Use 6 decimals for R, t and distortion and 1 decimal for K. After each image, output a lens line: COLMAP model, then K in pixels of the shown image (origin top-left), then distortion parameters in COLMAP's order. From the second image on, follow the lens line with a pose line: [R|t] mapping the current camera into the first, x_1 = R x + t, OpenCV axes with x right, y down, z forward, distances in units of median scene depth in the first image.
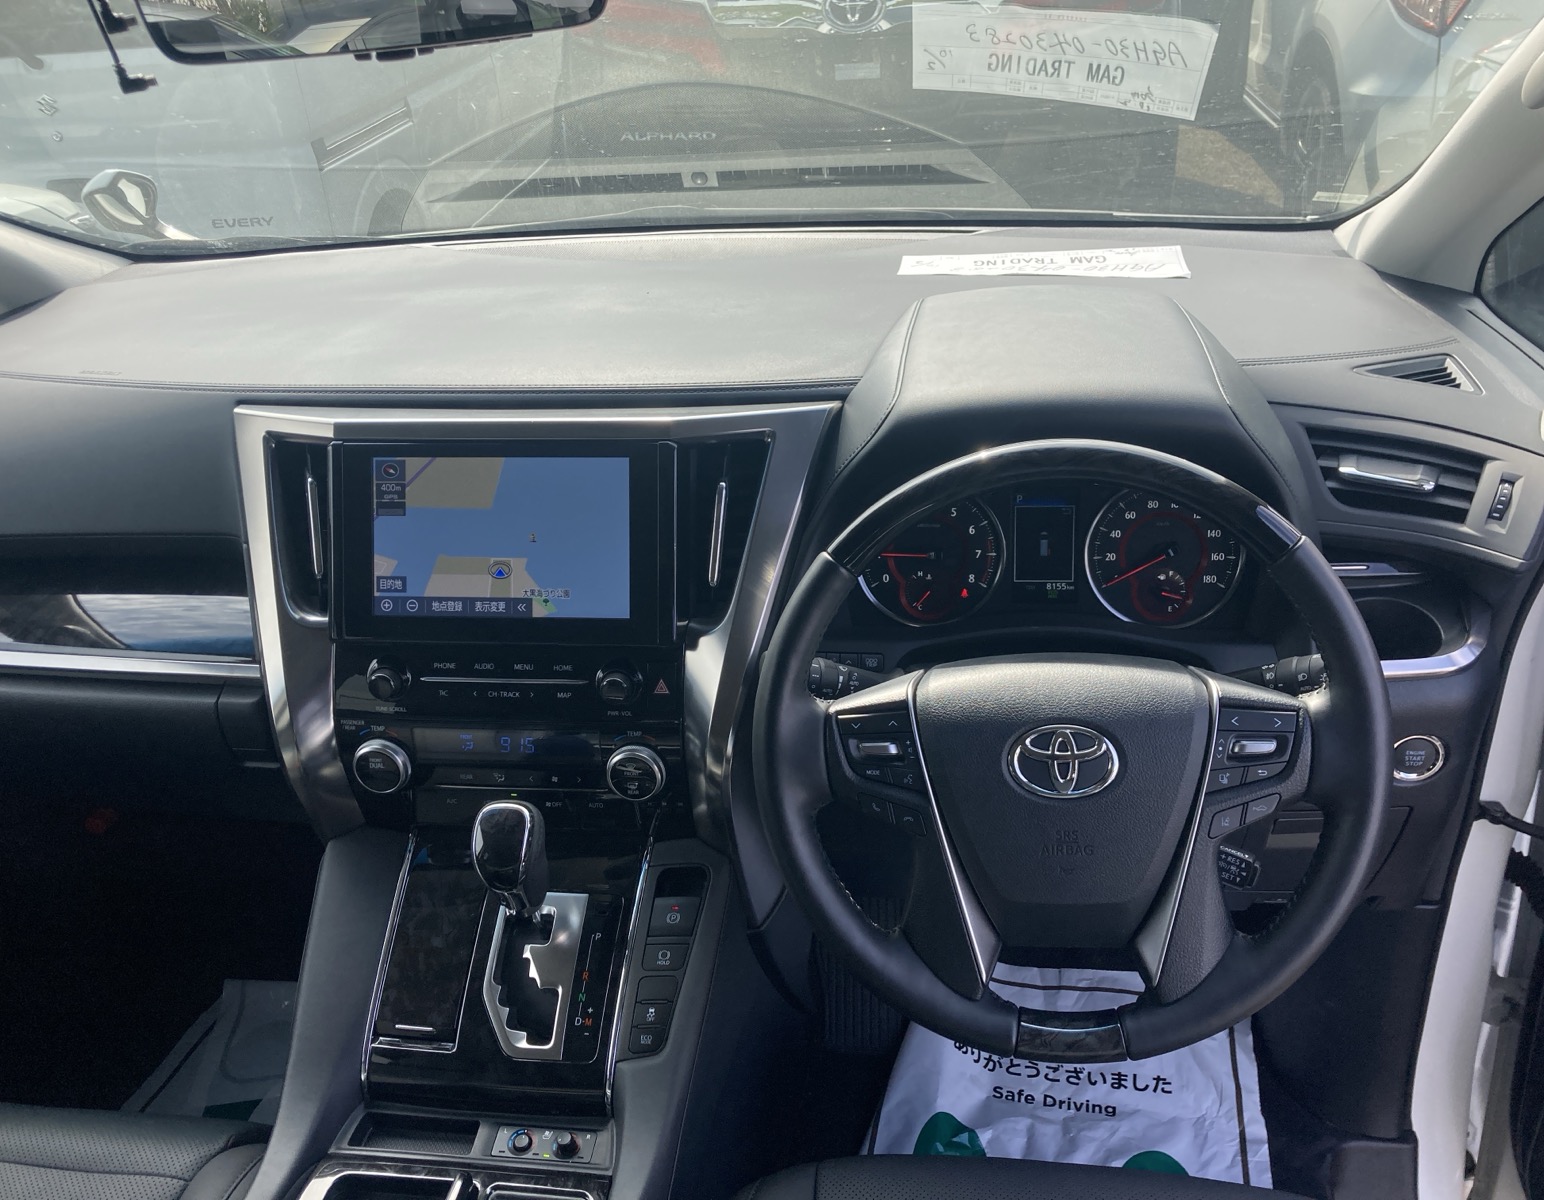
lens RADIAL K [[1358.8, 0, 764.5], [0, 1358.8, 599.5], [0, 0, 1]] dist [0.059268, 0.008613]
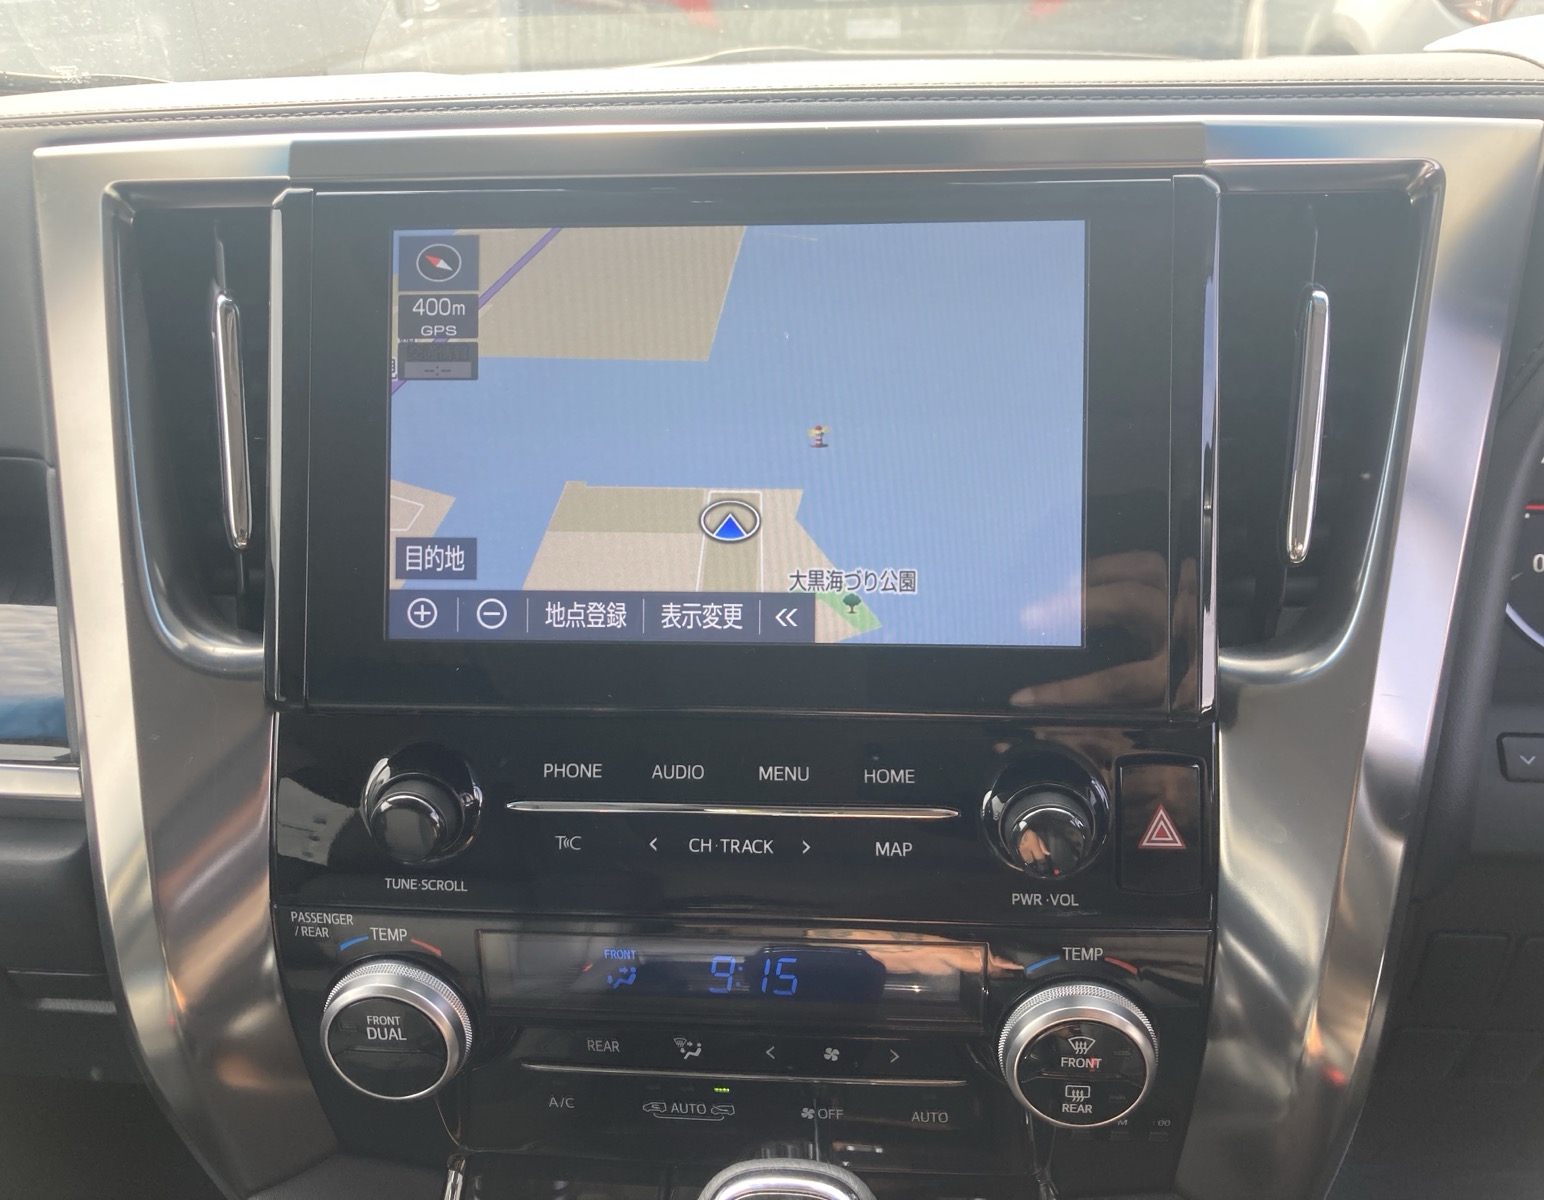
lens RADIAL K [[1367.6, 0, 758.1], [0, 1367.6, 603.8], [0, 0, 1]] dist [0.074320, -0.023124]
pose [[0.997551, 0.006352, 0.069660, -0.210415], [-0.002942, 0.998797, -0.048941, 0.020371], [-0.069887, 0.048616, 0.996370, 0.610758]]
